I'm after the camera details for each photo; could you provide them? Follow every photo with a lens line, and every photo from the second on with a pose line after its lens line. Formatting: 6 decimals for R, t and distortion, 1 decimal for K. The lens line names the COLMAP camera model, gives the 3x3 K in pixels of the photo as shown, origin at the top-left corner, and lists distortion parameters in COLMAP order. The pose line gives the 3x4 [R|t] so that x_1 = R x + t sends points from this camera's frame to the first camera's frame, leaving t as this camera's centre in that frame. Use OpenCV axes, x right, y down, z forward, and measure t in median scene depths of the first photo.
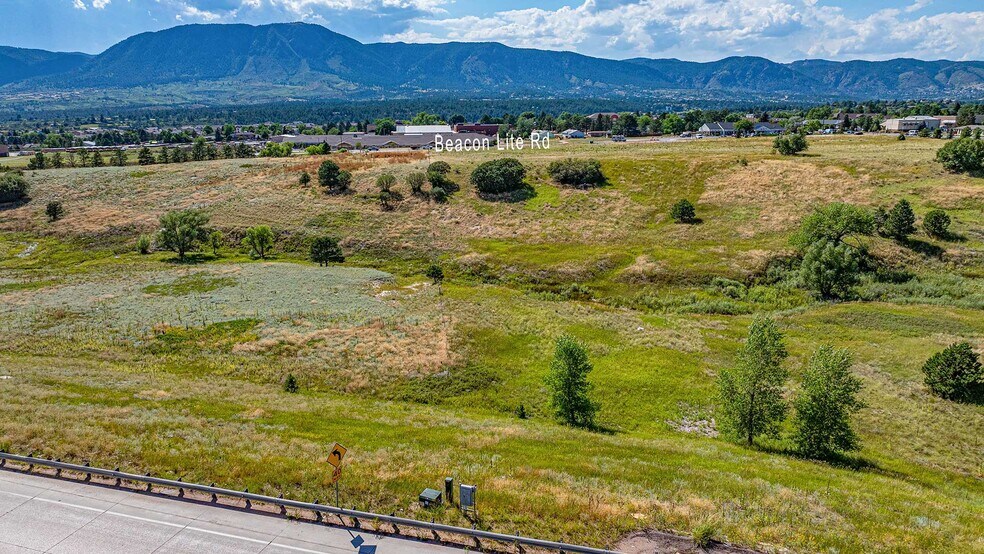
lens RADIAL K [[692.9, 0, 492.0], [0, 692.9, 277.0], [0, 0, 1]] dist [-0.013346, 0.001123]
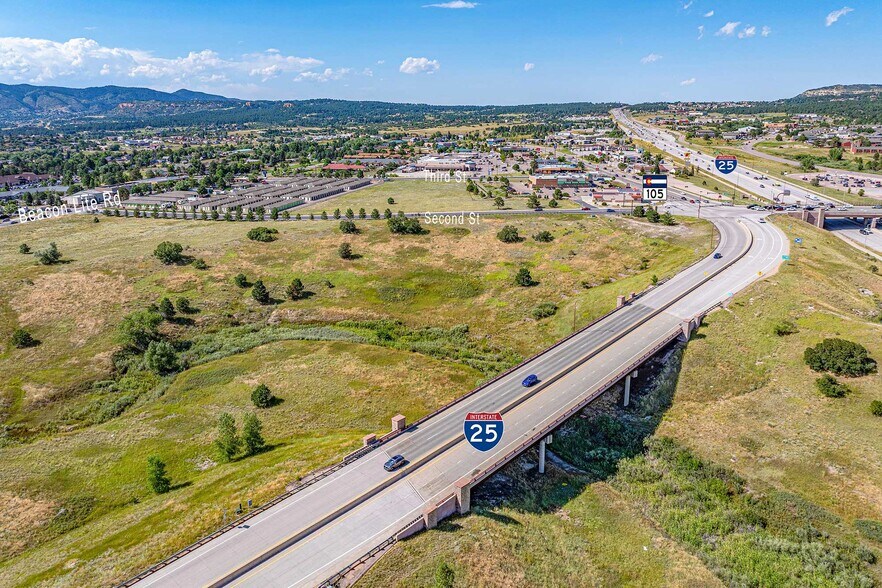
lens RADIAL K [[621.2, 0, 440.2], [0, 621.2, 254.7], [0, 0, 1]] dist [-0.032271, 0.020031]
pose [[0.414954, -0.196024, 0.888475, -0.374028], [0.220689, 0.969039, 0.110728, -0.182090], [-0.882672, 0.150129, 0.445367, -0.254875]]
